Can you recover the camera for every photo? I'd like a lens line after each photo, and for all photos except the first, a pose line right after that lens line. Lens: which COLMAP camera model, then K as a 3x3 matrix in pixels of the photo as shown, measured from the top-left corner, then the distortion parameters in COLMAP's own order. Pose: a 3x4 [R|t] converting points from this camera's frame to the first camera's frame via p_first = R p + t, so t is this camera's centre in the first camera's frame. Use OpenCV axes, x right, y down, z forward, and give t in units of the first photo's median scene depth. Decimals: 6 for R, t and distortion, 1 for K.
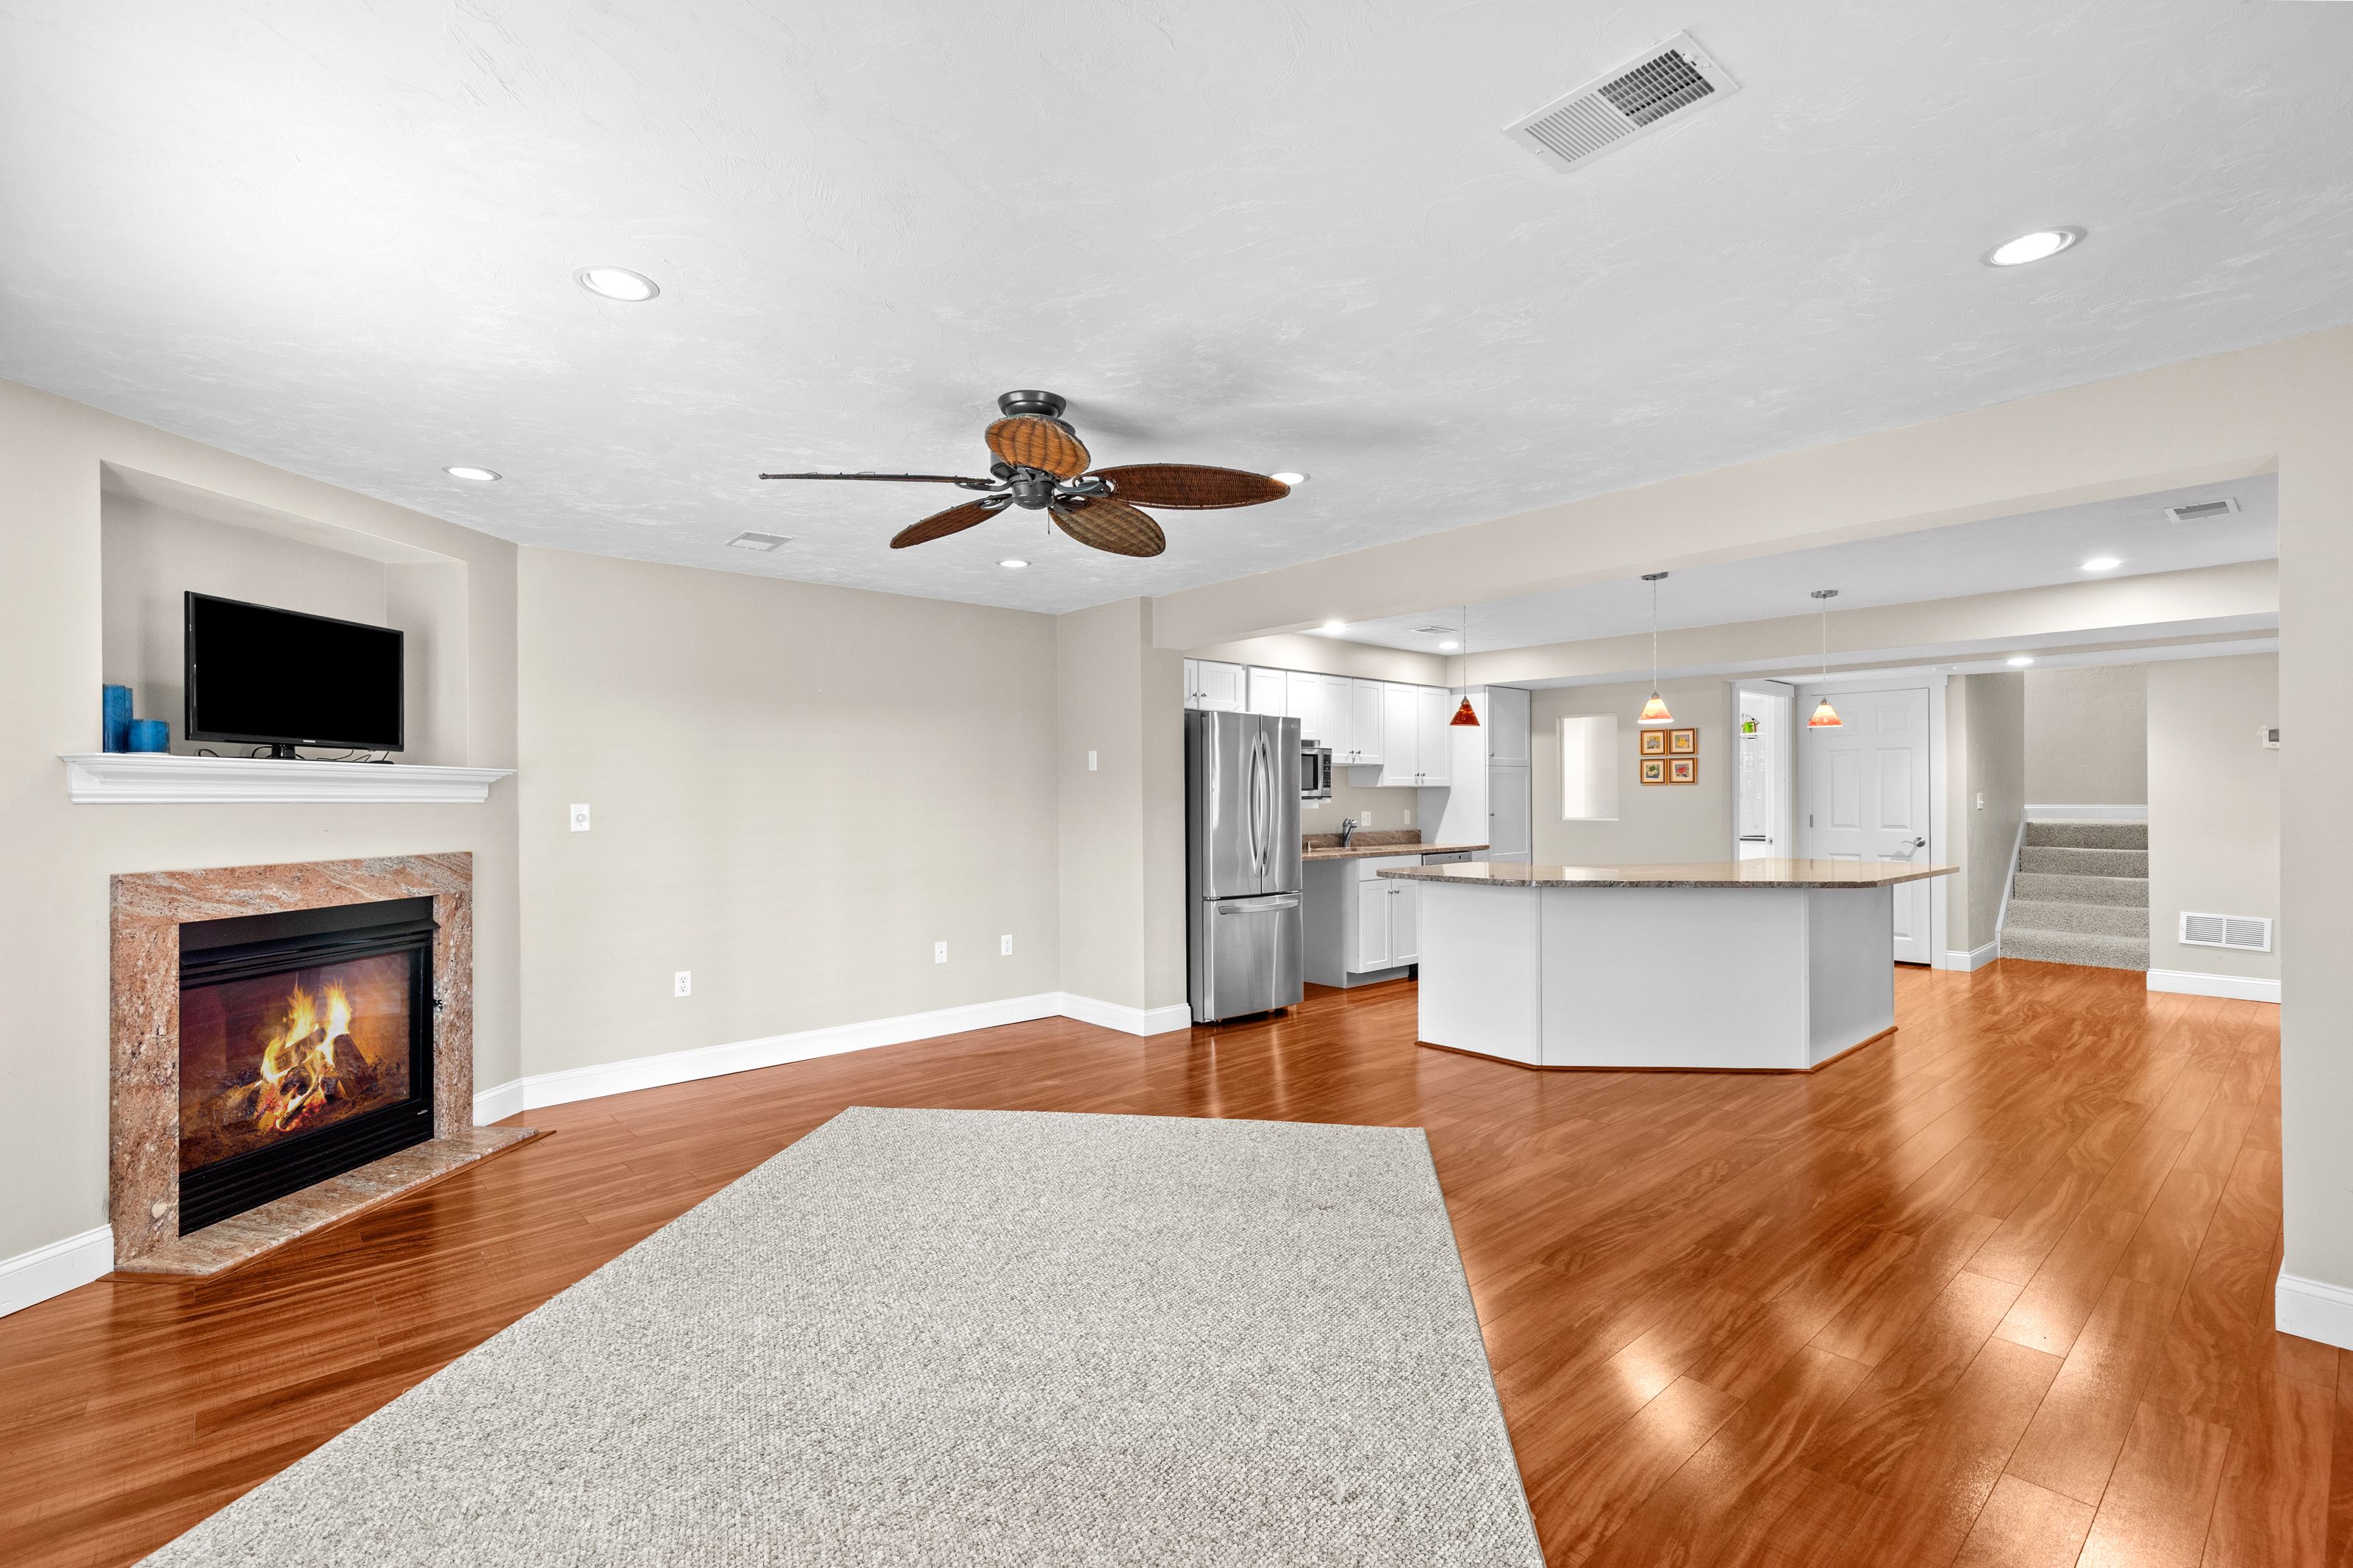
lens RADIAL K [[1077.9, 0, 1176.5], [0, 1077.9, 784.0], [0, 0, 1]] dist [0.033233, 0.000043]
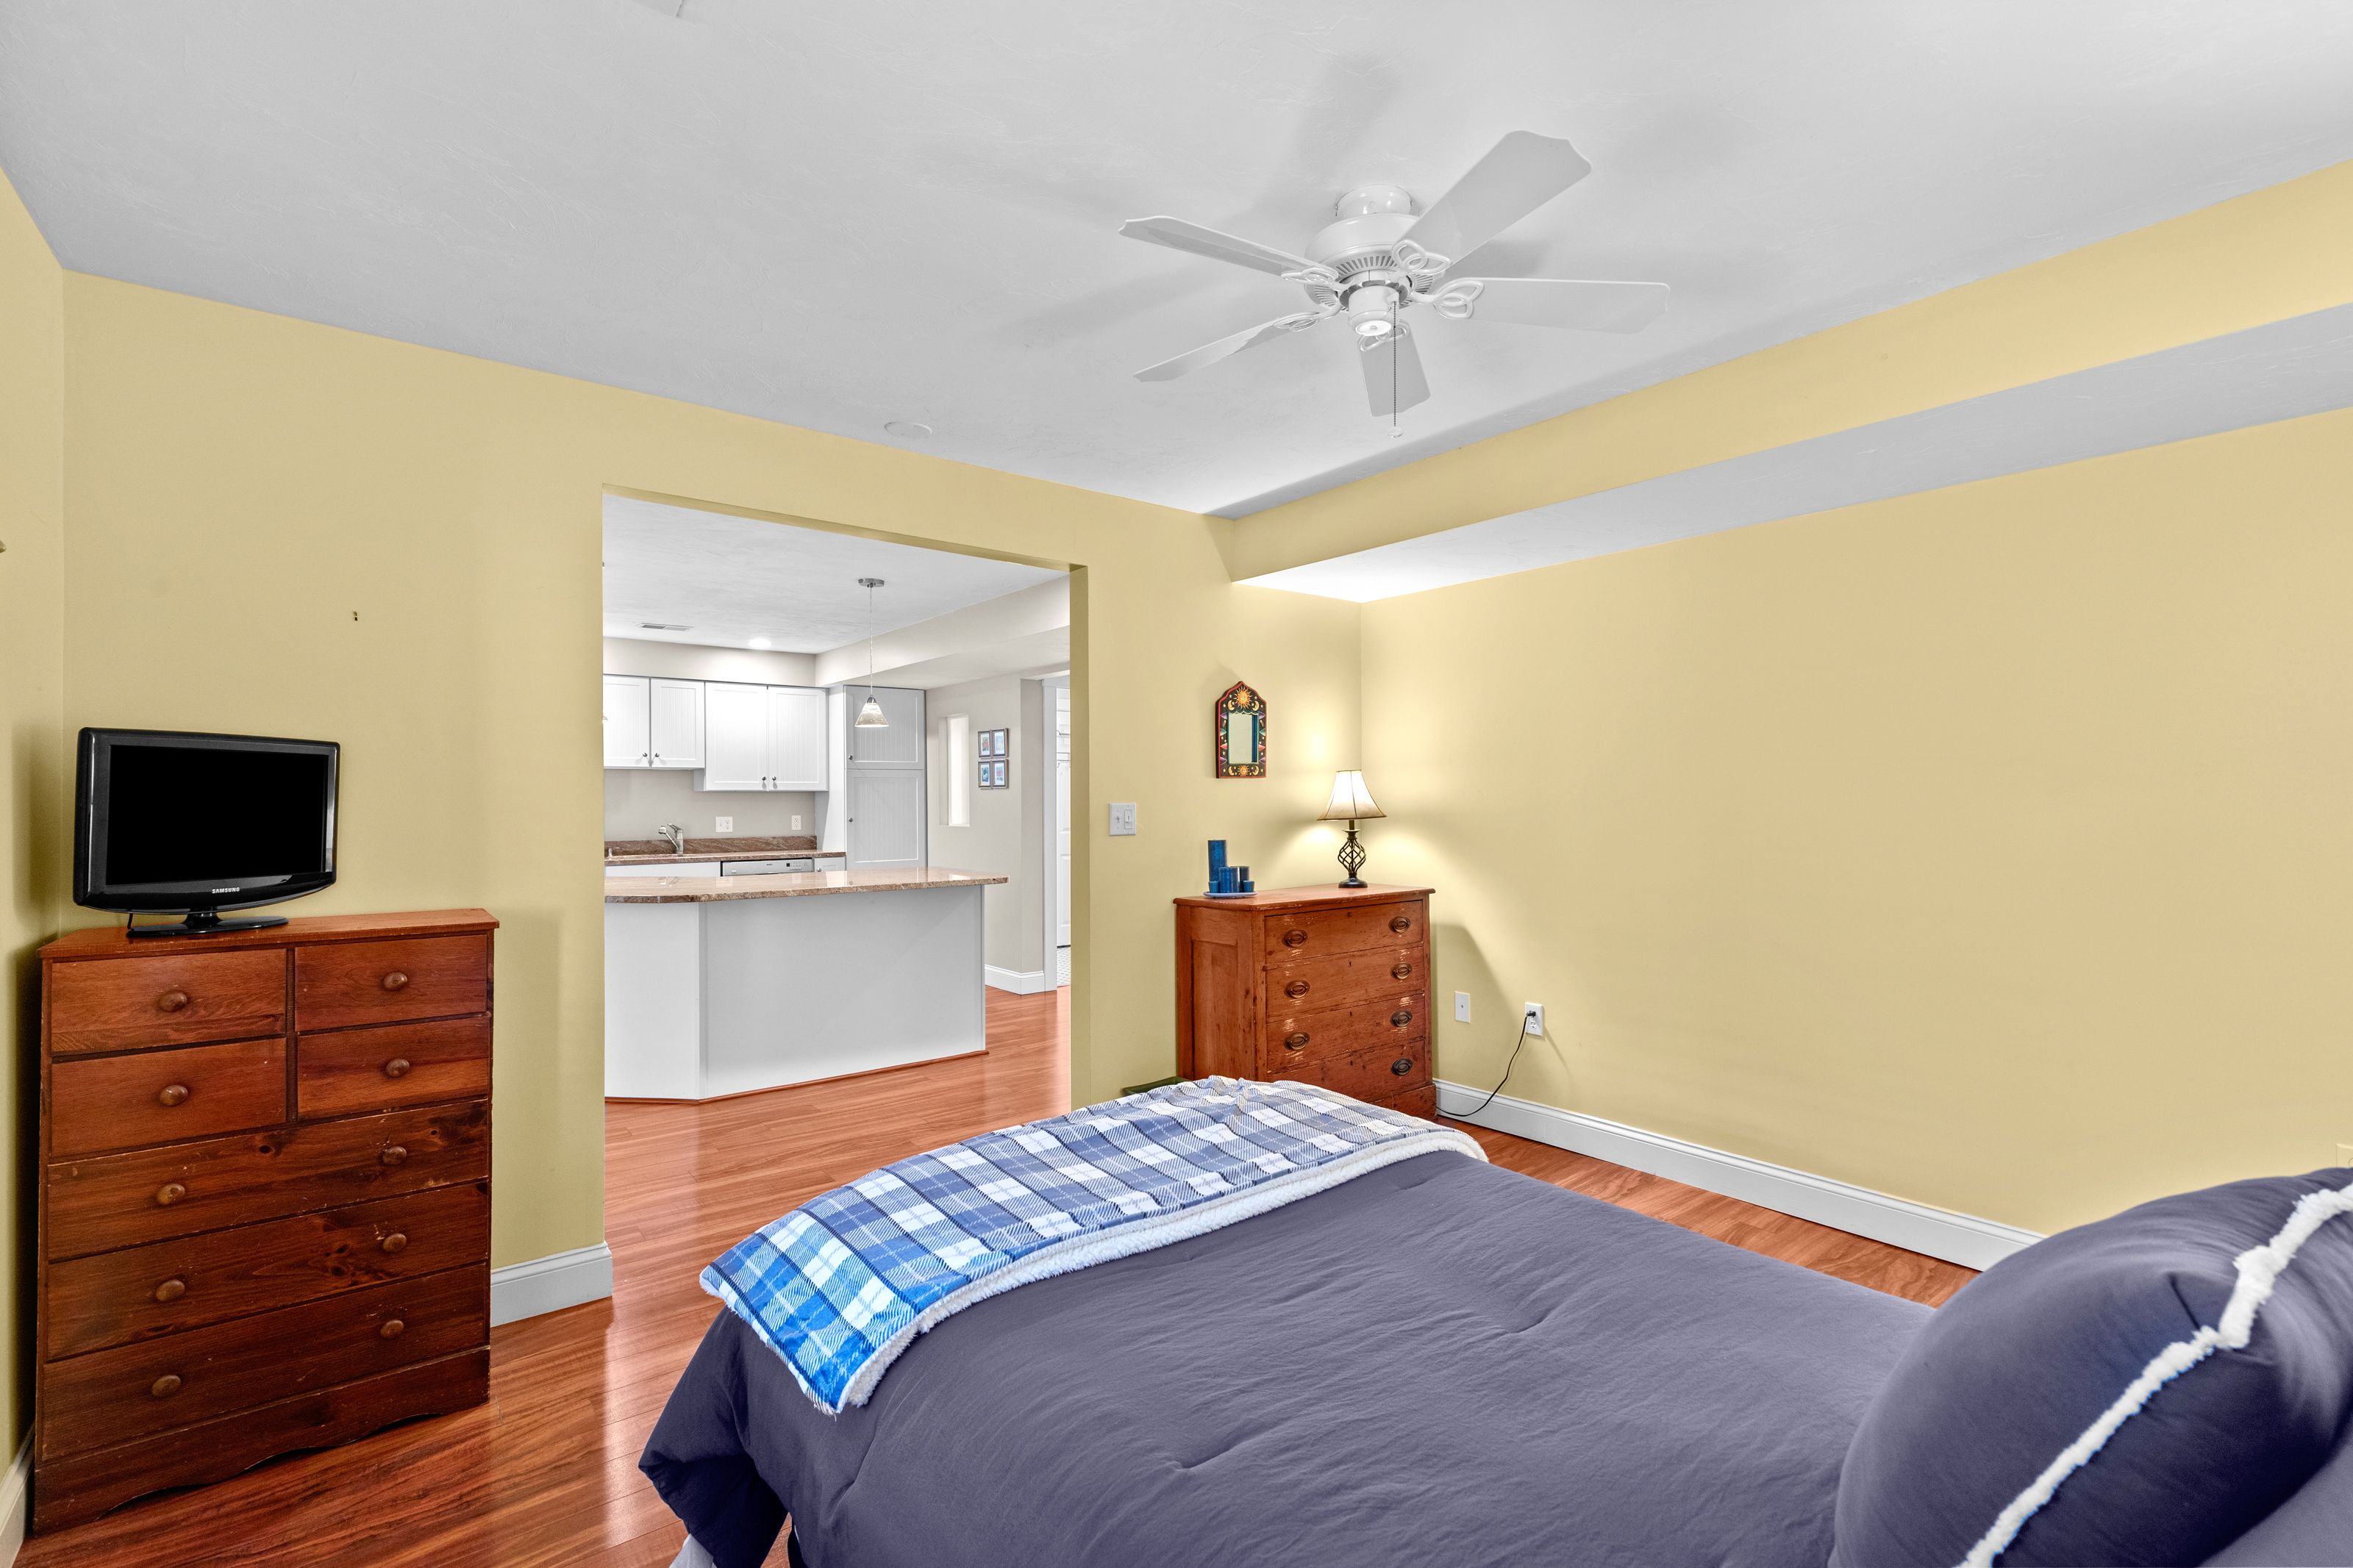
lens RADIAL K [[1064.6, 0, 1187.4], [0, 1064.6, 785.2], [0, 0, 1]] dist [0.012647, -0.000072]
pose [[0.997491, -0.000176, -0.070795, 1.420867], [0.000199, 1.000000, 0.000321, -0.005793], [0.070795, -0.000334, 0.997491, 0.201413]]
